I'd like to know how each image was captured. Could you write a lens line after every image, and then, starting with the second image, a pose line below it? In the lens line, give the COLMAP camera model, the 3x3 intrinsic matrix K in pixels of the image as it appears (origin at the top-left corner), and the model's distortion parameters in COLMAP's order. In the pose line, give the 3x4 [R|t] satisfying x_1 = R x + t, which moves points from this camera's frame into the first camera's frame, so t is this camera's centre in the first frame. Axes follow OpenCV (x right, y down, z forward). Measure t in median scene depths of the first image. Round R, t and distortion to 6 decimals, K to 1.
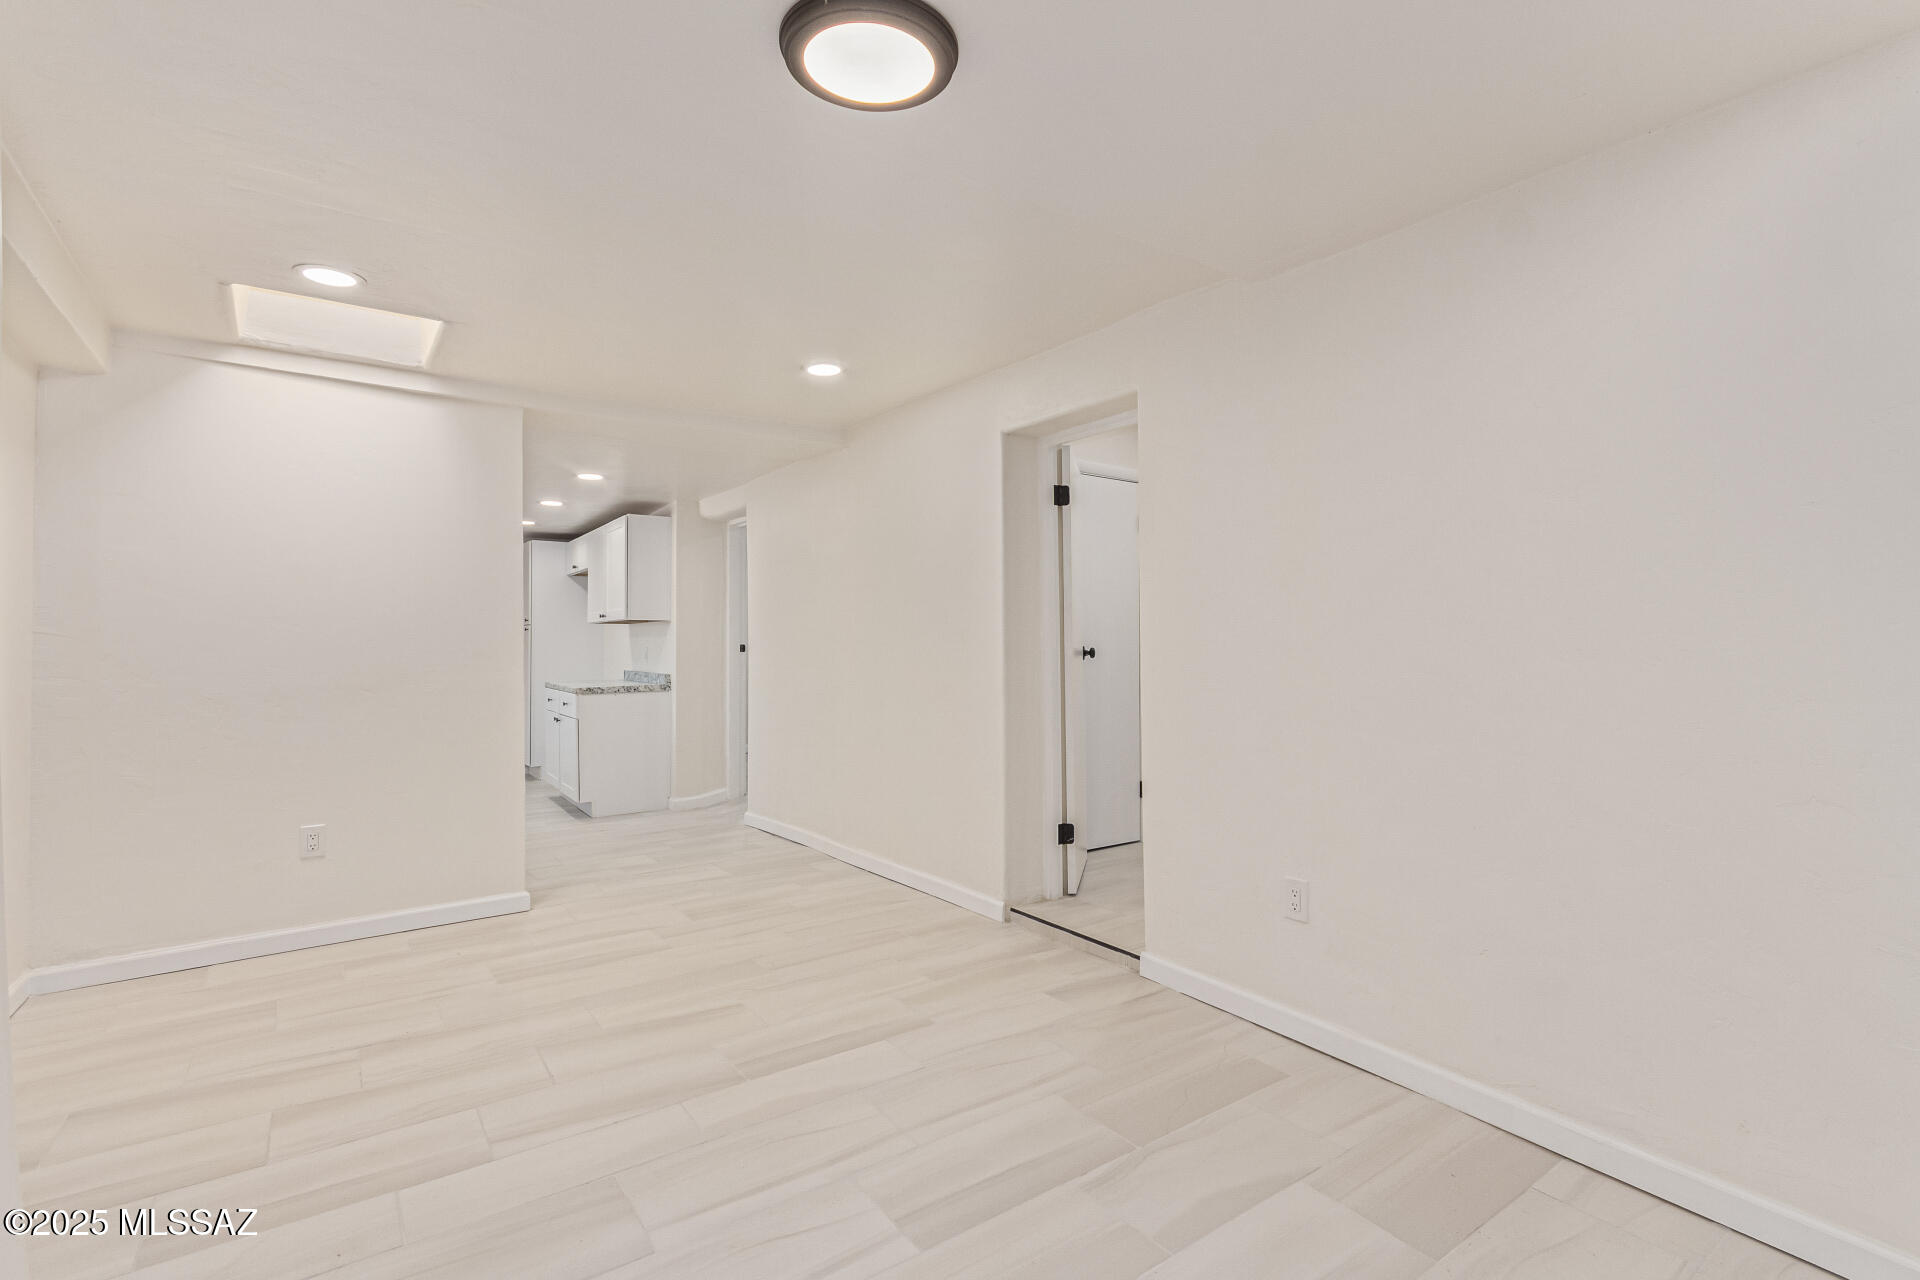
lens RADIAL K [[906.9, 0, 960.0], [0, 906.9, 640.0], [0, 0, 1]] dist [-0.000622, -0.000424]
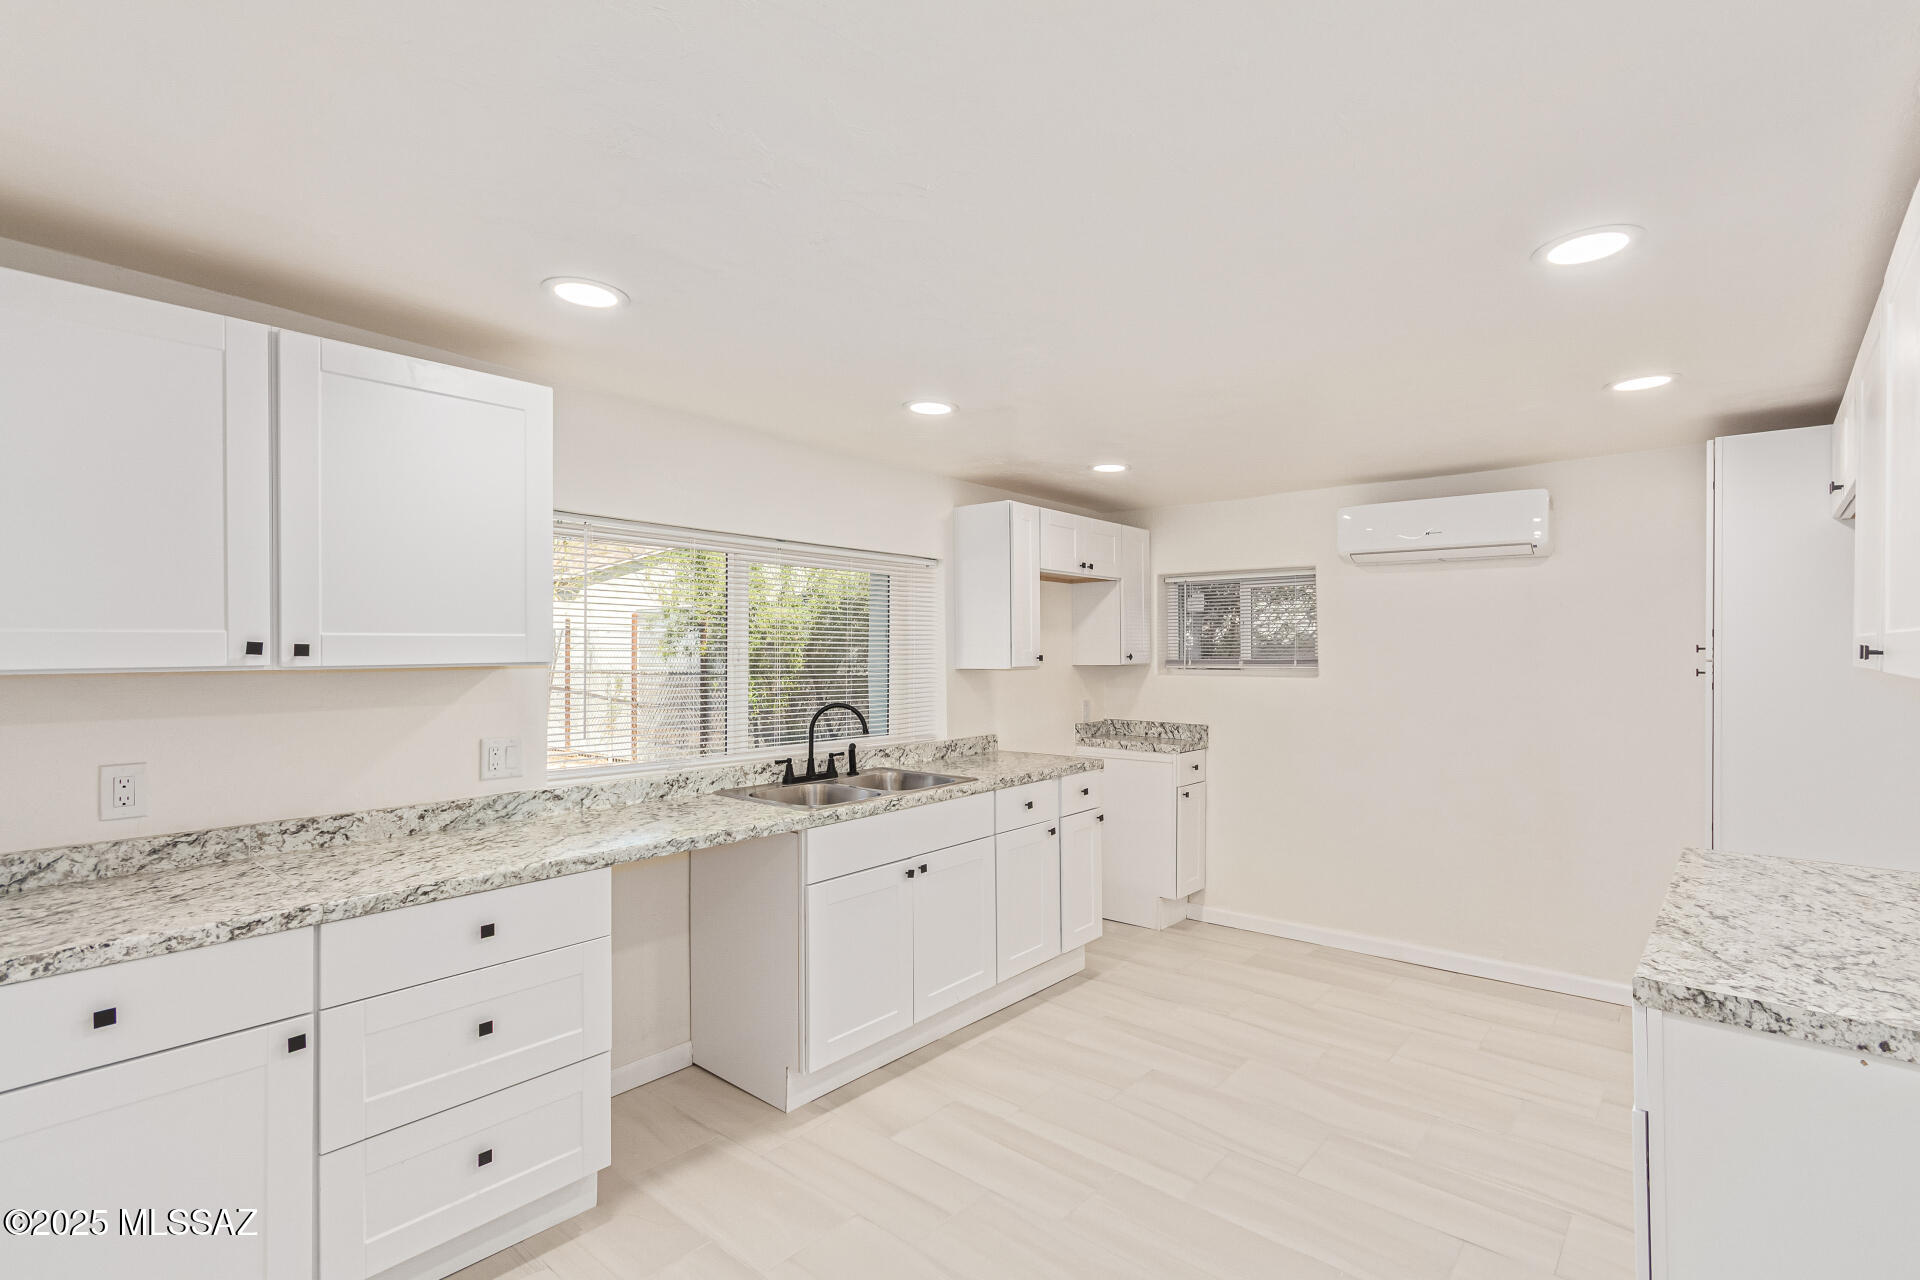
lens RADIAL K [[873.3, 0, 958.8], [0, 873.3, 650.4], [0, 0, 1]] dist [0.000628, 0.000284]
pose [[0.242152, 0.010823, -0.970178, -0.439188], [0.008284, 0.999878, 0.013222, -0.064716], [0.970203, -0.011238, 0.242033, 1.384501]]
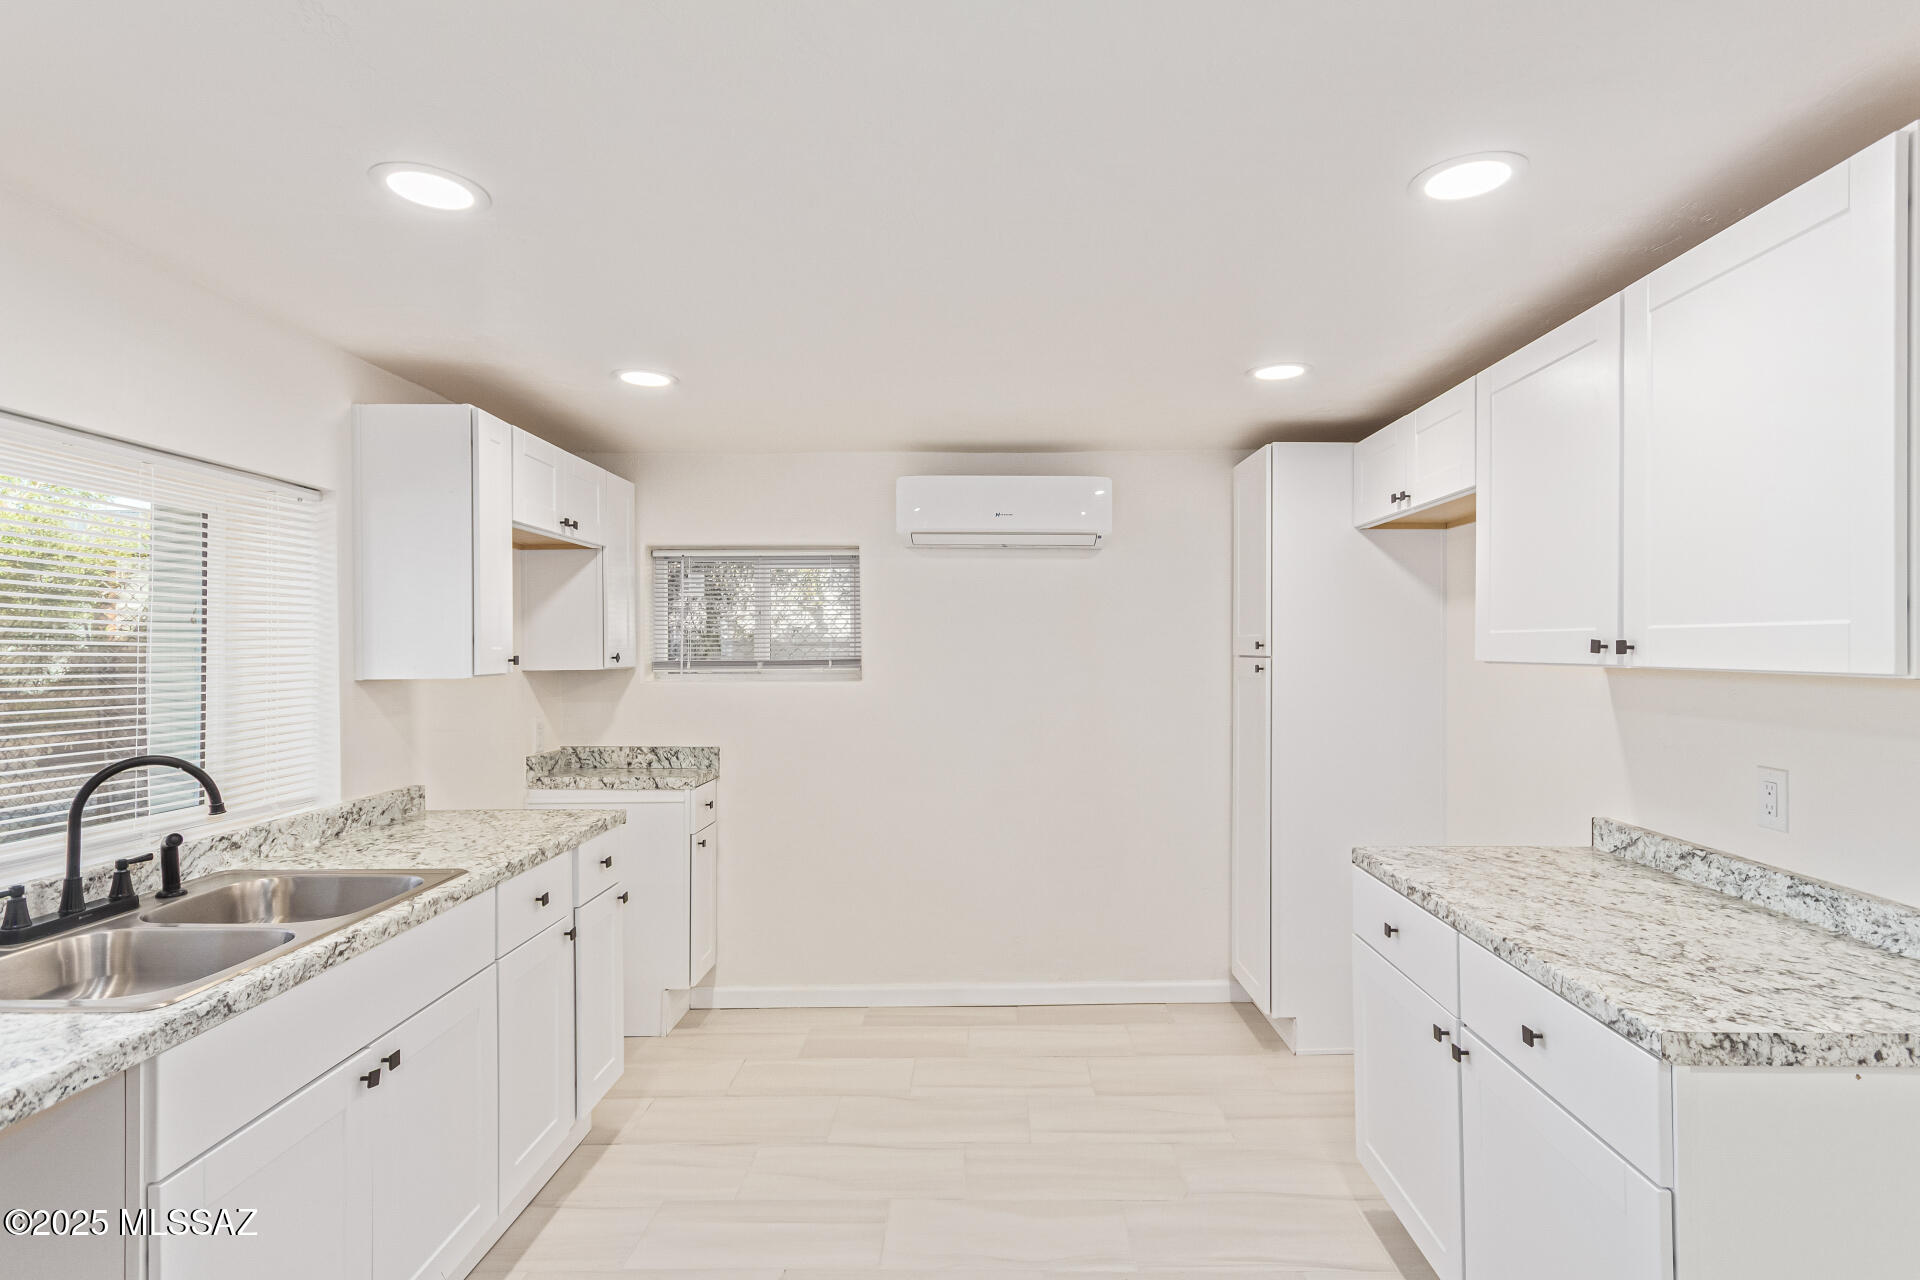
lens RADIAL K [[988.6, 0, 960.0], [0, 988.6, 640.0], [0, 0, 1]] dist [0.002659, -0.001227]
pose [[0.807331, 0.003448, -0.590089, -0.750718], [0.000096, 0.999982, 0.005974, -0.060416], [0.590099, -0.004879, 0.807316, 1.312476]]
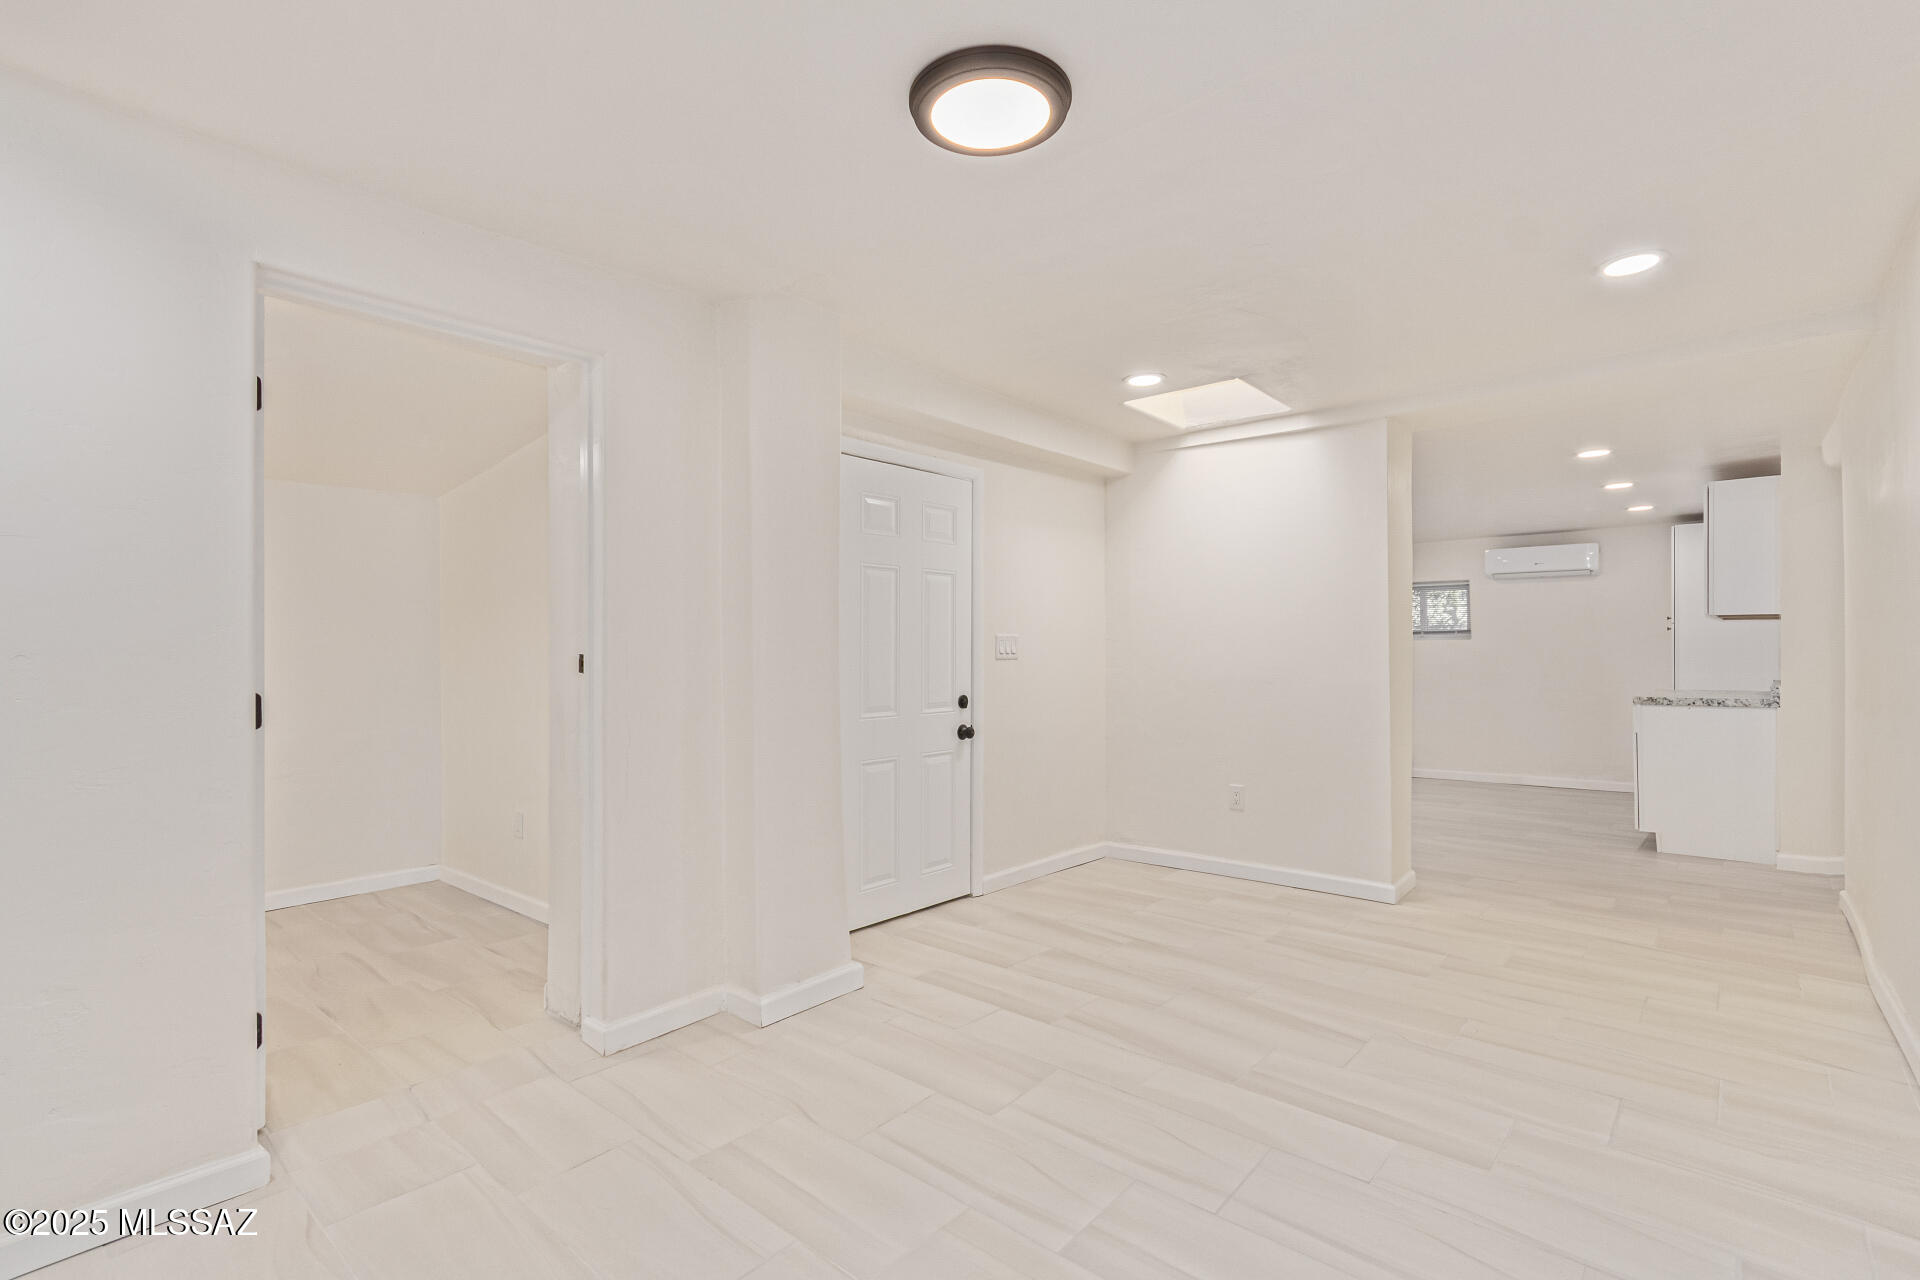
lens RADIAL K [[873.3, 0, 958.8], [0, 873.3, 650.4], [0, 0, 1]] dist [0.000628, 0.000284]
pose [[0.221507, 0.003972, -0.975151, 0.436317], [0.005446, 0.999971, 0.005310, 0.002046], [0.975143, -0.006487, 0.221479, 0.343052]]
